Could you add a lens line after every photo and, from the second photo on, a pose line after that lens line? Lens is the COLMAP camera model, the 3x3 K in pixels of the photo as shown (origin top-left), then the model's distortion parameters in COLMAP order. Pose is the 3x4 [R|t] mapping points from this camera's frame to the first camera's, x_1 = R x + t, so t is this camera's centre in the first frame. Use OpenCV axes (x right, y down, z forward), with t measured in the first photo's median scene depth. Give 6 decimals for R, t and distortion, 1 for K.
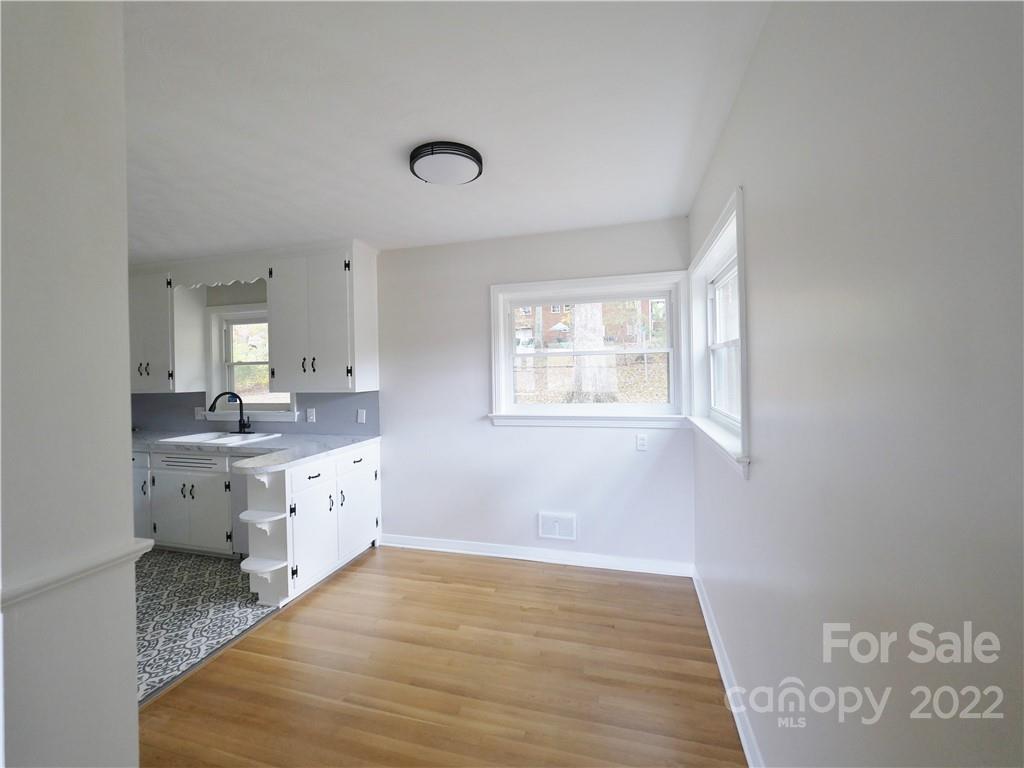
lens RADIAL K [[419.4, 0, 514.8], [0, 419.4, 371.8], [0, 0, 1]] dist [-0.022203, -0.000298]
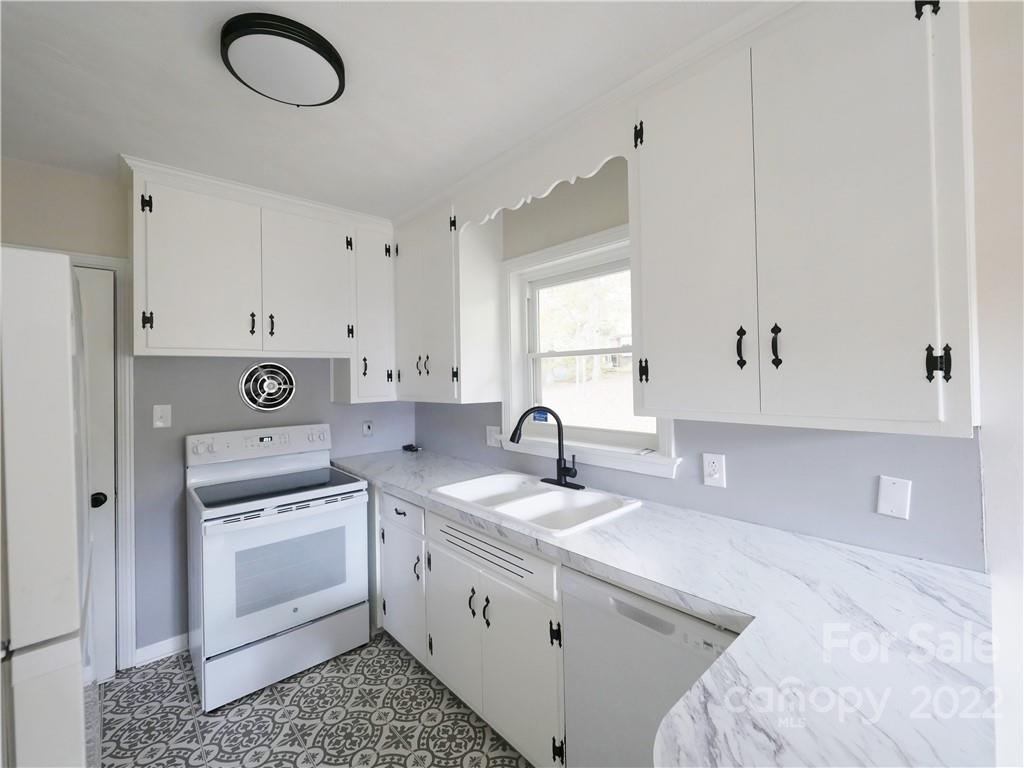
lens RADIAL K [[419.4, 0, 514.8], [0, 419.4, 371.8], [0, 0, 1]] dist [-0.022203, -0.000298]
pose [[0.842912, 0.000895, -0.538050, -0.428874], [-0.001227, 0.999999, -0.000260, 0.004247], [0.538049, 0.000879, 0.842913, 0.528624]]
